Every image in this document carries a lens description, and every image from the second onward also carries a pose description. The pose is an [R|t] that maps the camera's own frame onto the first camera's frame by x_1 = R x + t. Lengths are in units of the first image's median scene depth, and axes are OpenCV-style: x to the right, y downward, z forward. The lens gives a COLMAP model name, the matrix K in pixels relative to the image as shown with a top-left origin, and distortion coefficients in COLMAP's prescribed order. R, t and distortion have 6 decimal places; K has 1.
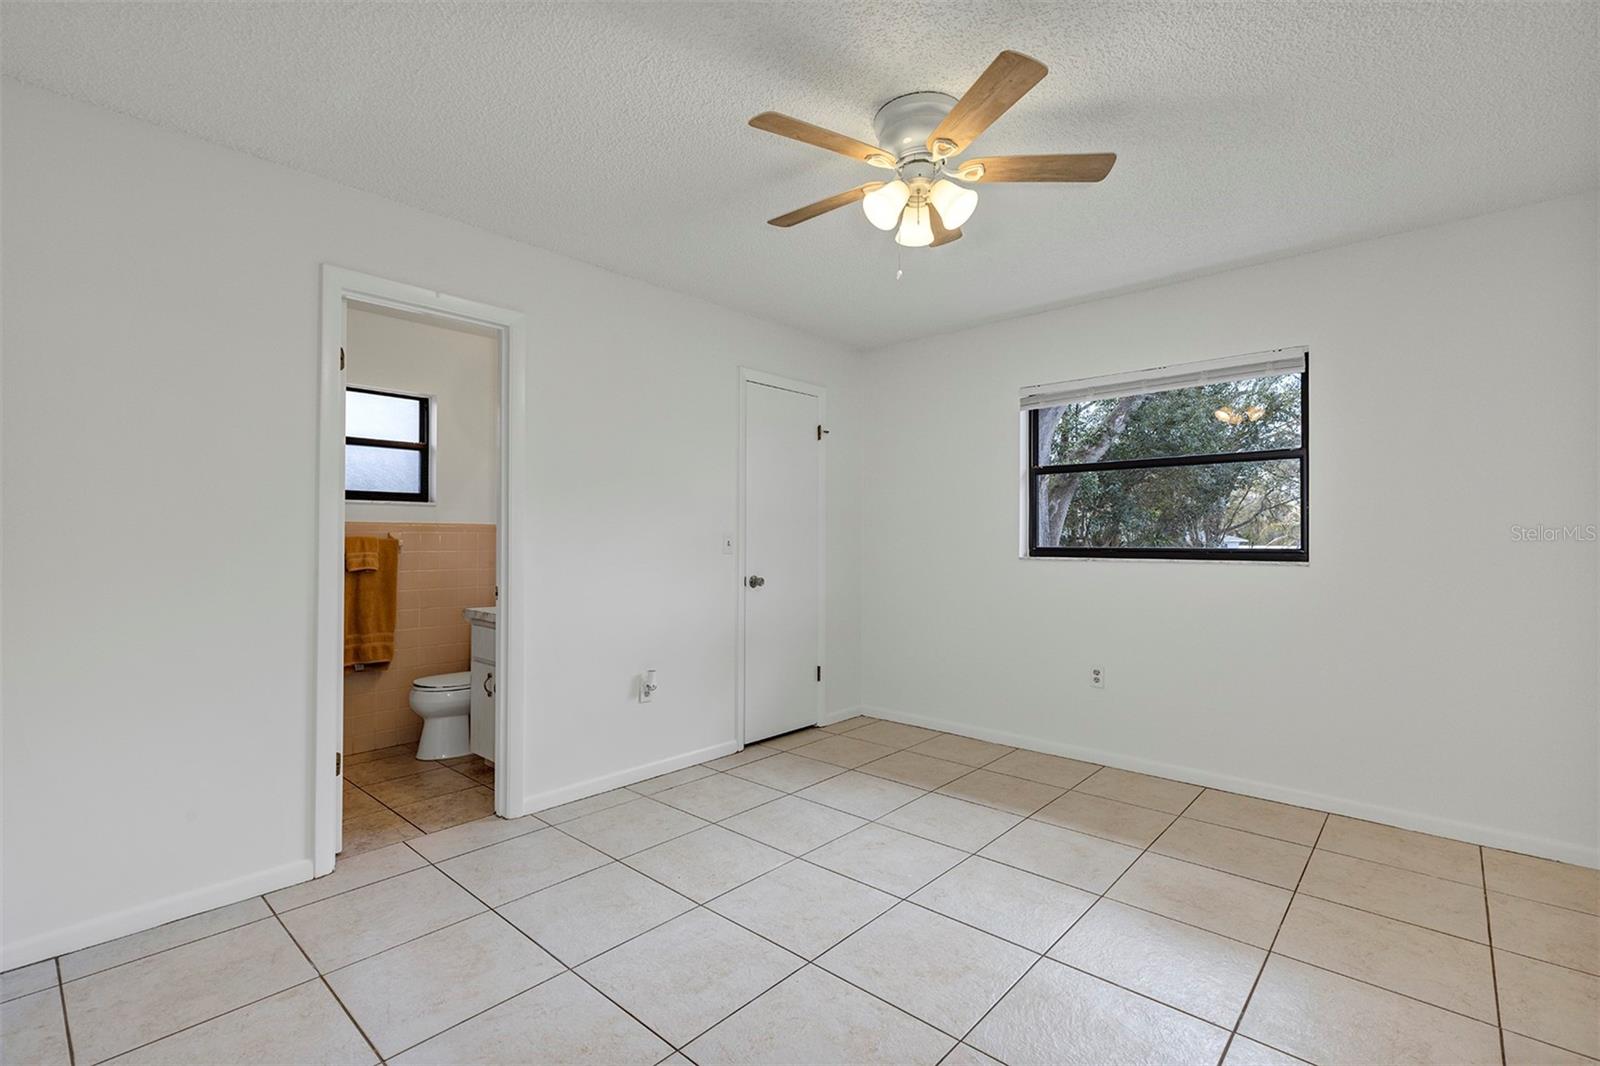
lens RADIAL K [[726.8, 0, 796.5], [0, 726.8, 533.7], [0, 0, 1]] dist [0.002059, 0.000044]
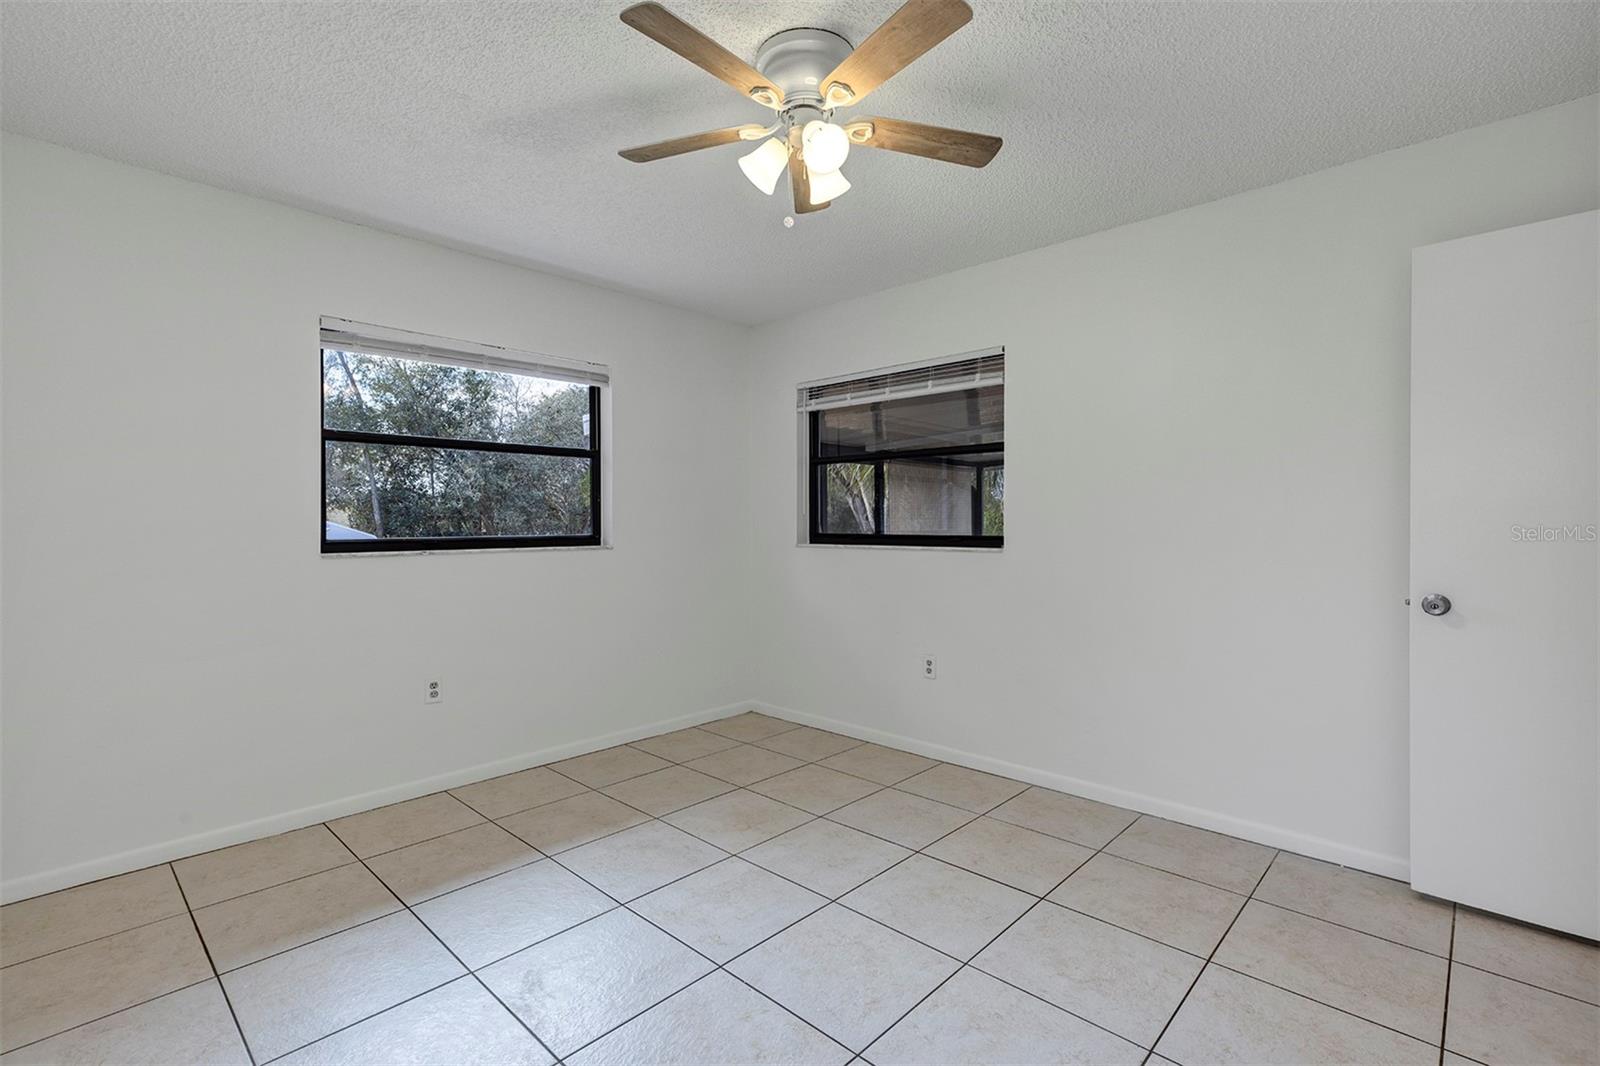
lens RADIAL K [[726.8, 0, 774.9], [0, 726.8, 536.7], [0, 0, 1]] dist [0.002059, 0.000044]
pose [[0.035118, -0.019542, 0.999192, -0.534227], [0.001283, 0.999809, 0.019509, 0.001446], [-0.999382, 0.000597, 0.035136, 0.734107]]
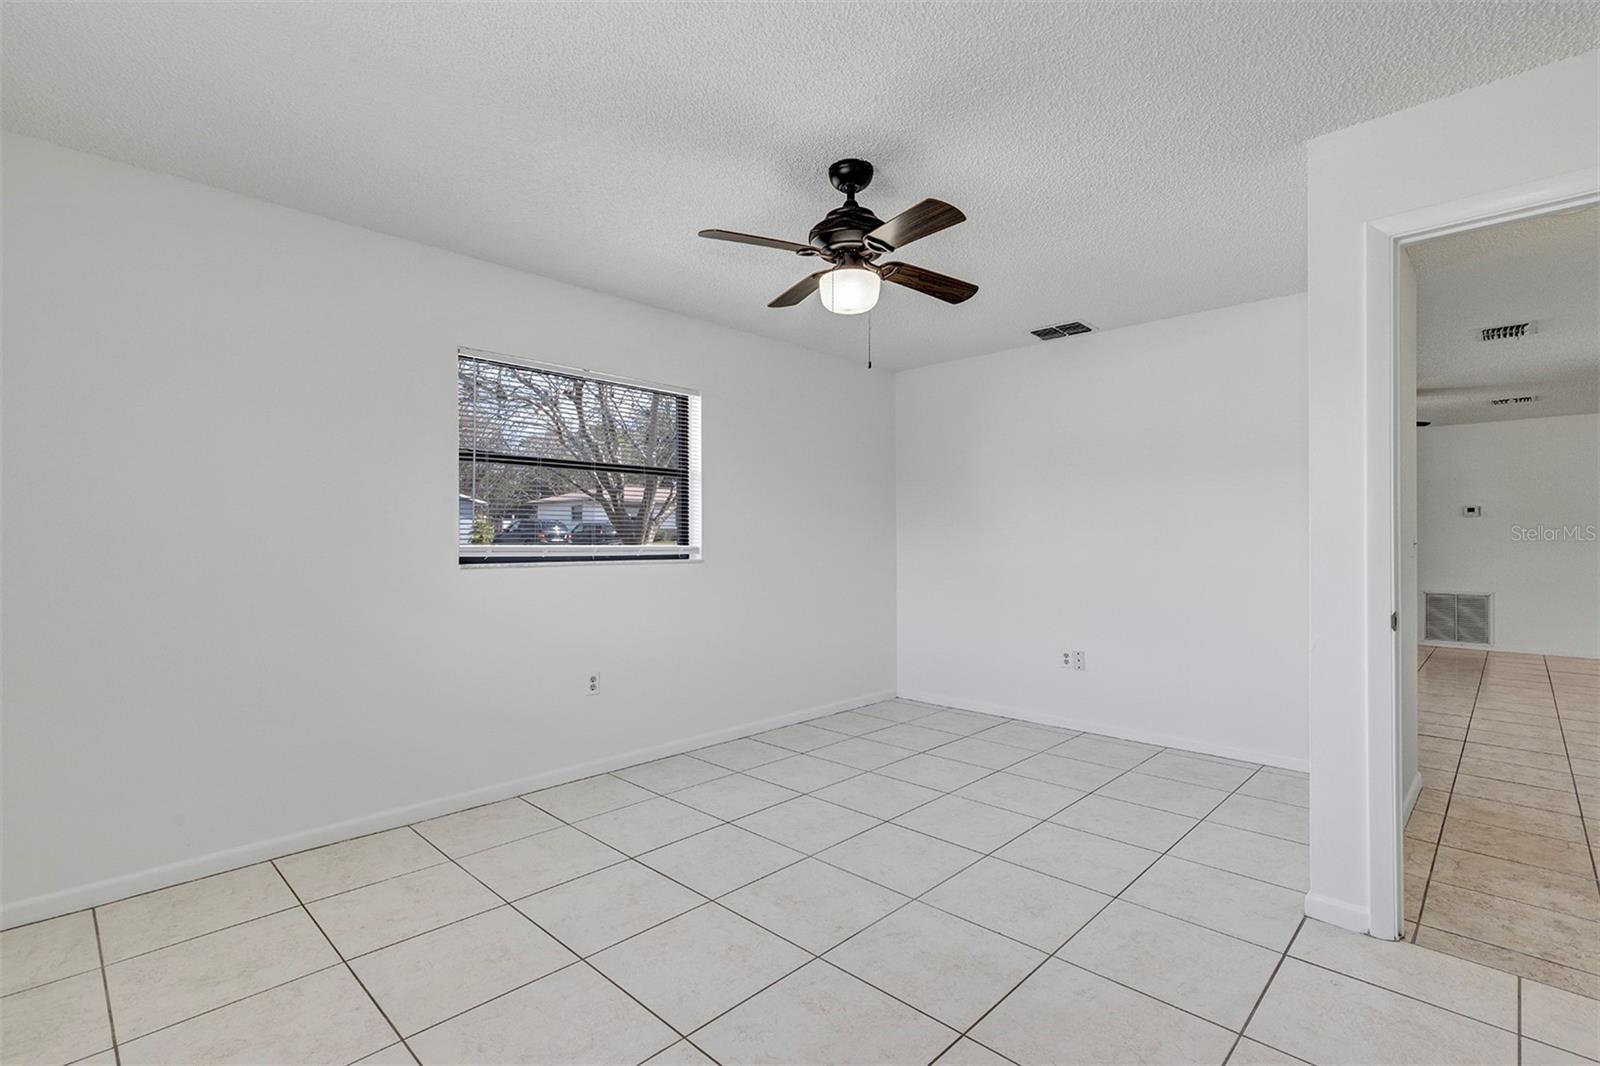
lens RADIAL K [[726.8, 0, 795.4], [0, 726.8, 516.8], [0, 0, 1]] dist [0.002059, 0.000044]
pose [[0.058057, 0.024569, 0.998011, -0.684763], [0.003402, 0.999686, -0.024808, 0.000930], [-0.998307, 0.004835, 0.057955, 0.867722]]
